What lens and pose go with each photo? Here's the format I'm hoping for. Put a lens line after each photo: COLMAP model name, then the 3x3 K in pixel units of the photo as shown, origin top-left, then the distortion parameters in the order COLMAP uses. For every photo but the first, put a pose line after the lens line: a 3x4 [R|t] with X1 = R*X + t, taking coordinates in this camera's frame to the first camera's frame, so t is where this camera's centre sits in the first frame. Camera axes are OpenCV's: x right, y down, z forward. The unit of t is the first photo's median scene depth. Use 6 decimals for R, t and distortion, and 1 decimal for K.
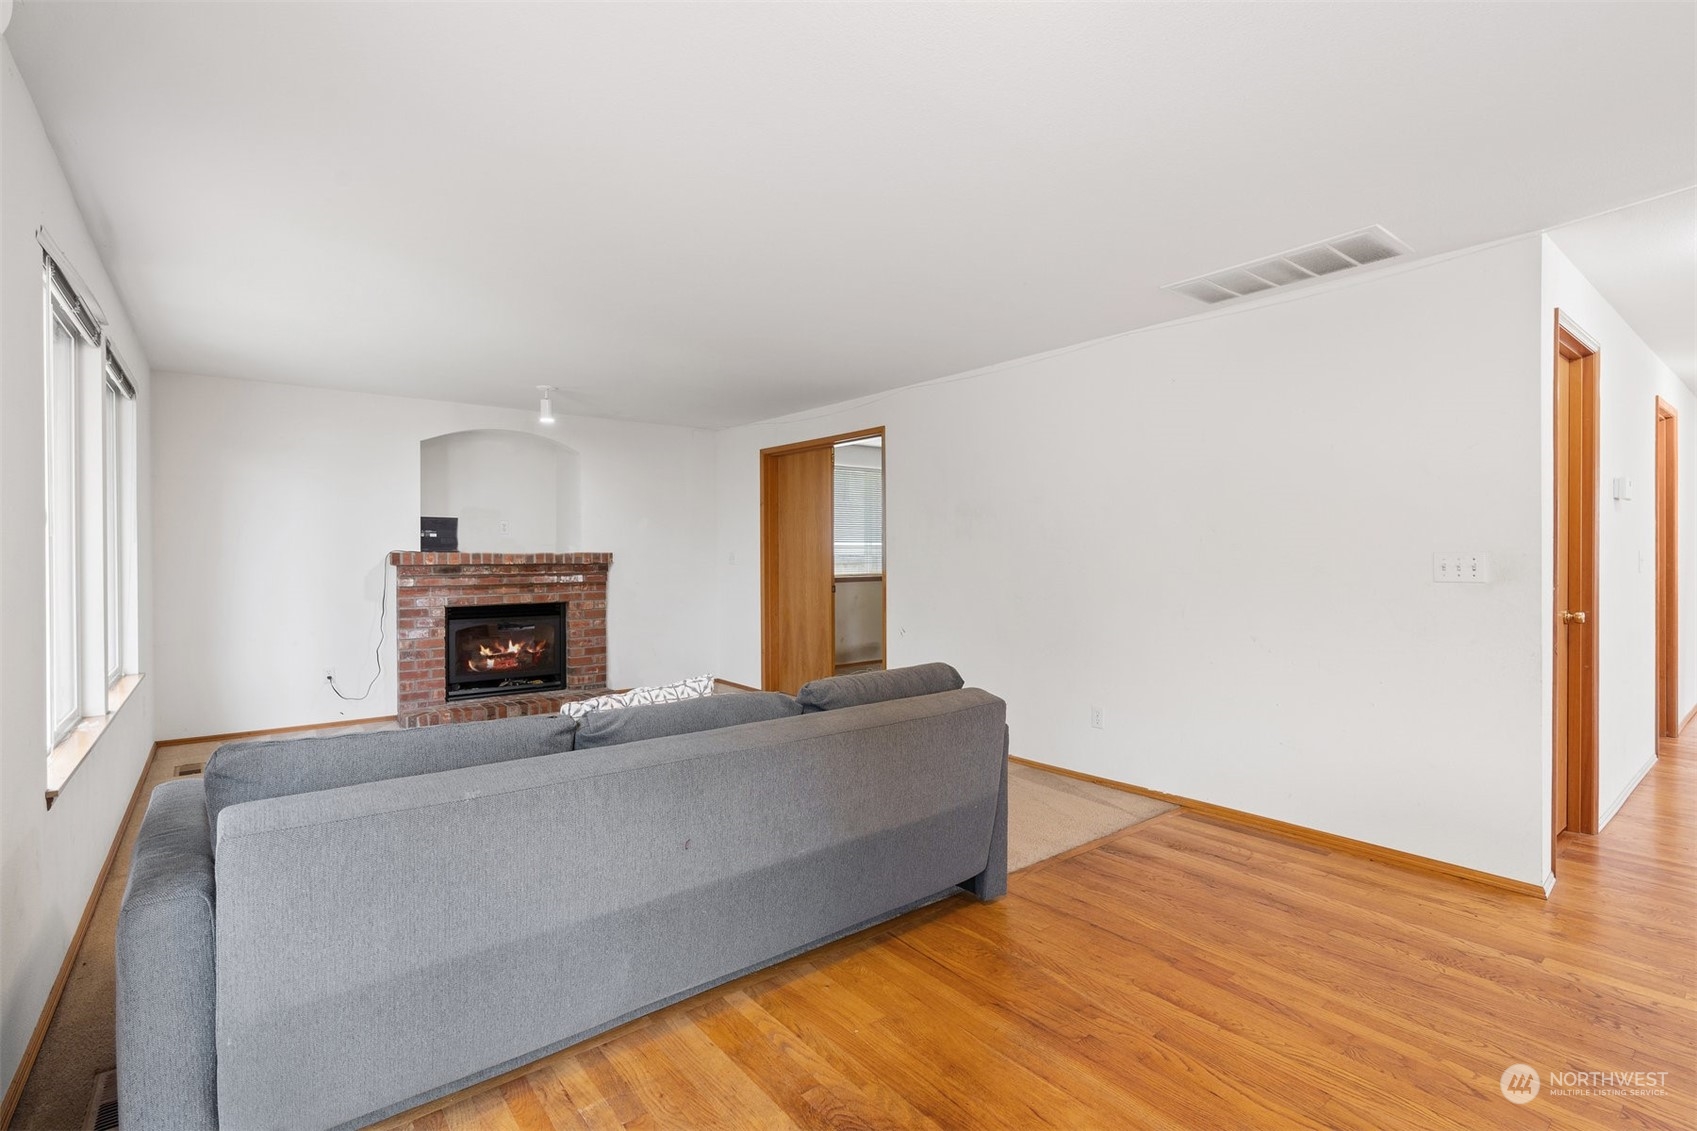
lens RADIAL K [[774.3, 0, 849.8], [0, 774.3, 560.8], [0, 0, 1]] dist [-0.012834, 0.002280]
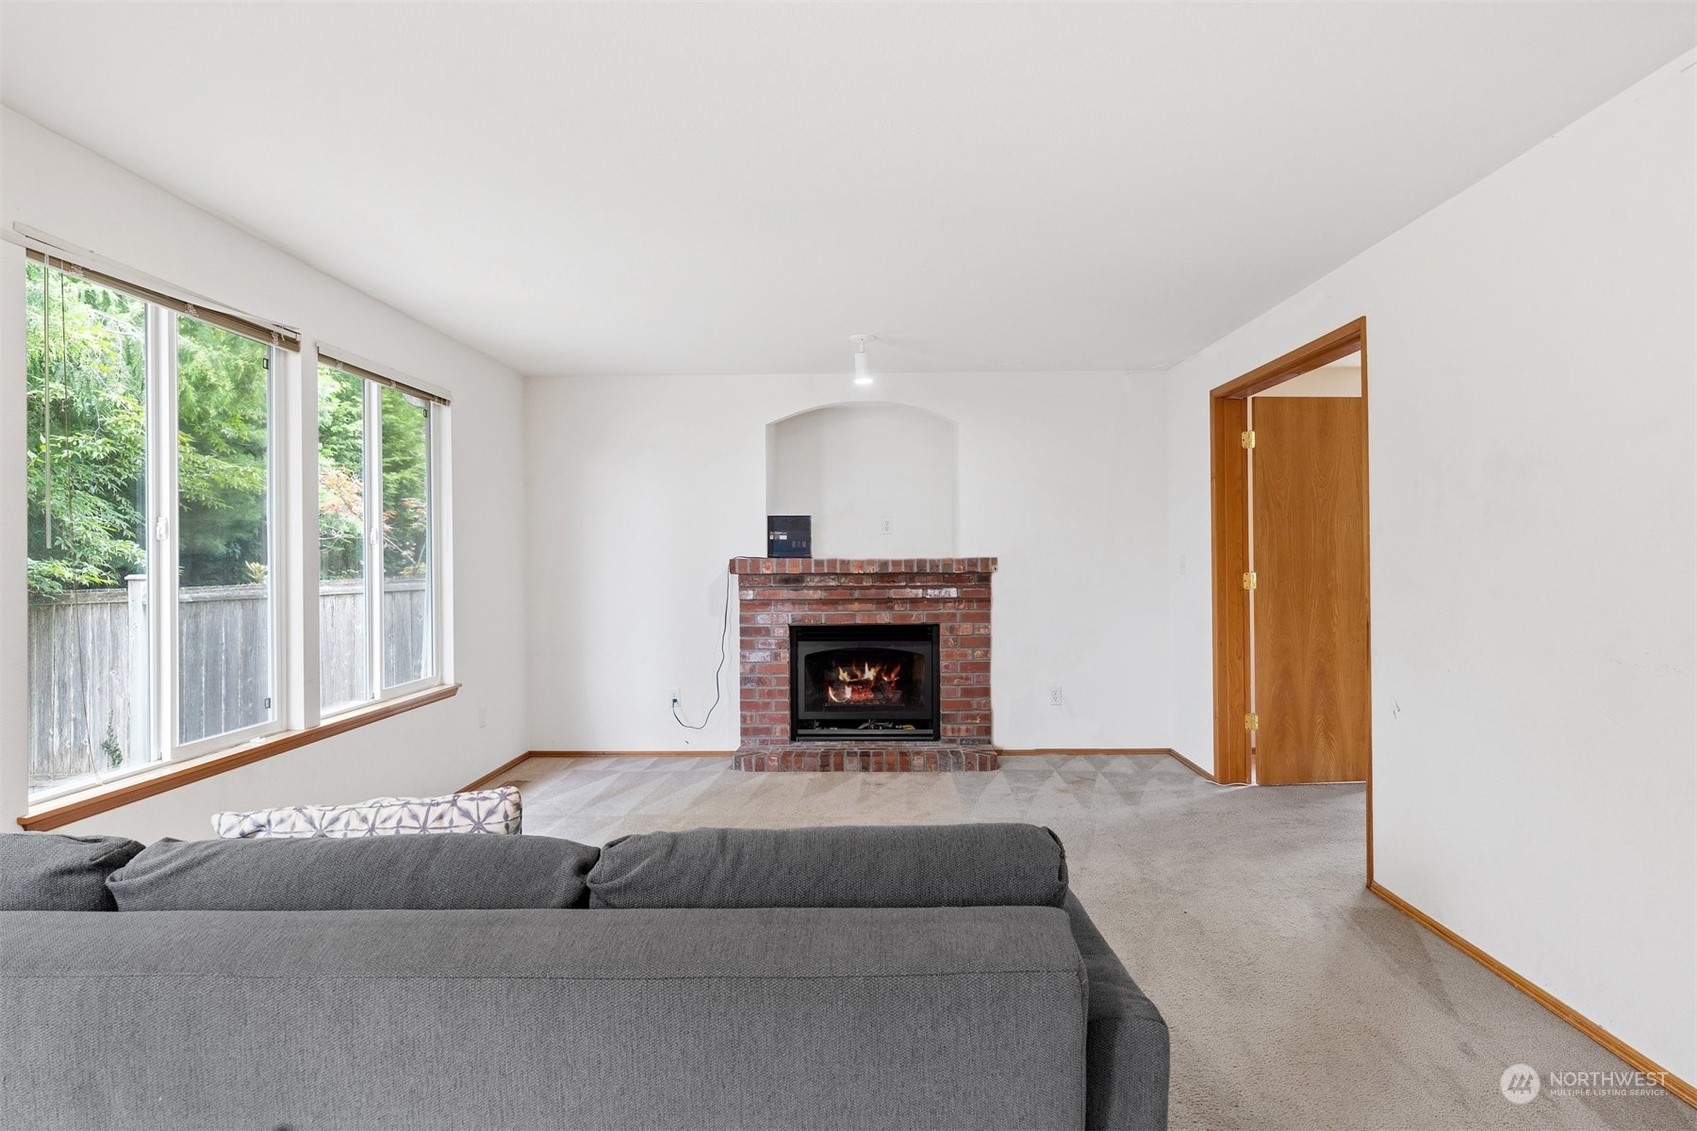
lens RADIAL K [[968.9, 0, 847.3], [0, 968.9, 556.5], [0, 0, 1]] dist [-0.032879, 0.000396]
pose [[0.774896, -0.005192, -0.632068, 0.165334], [0.000432, 0.999970, -0.007683, -0.004708], [0.632089, 0.005680, 0.774875, 0.237052]]
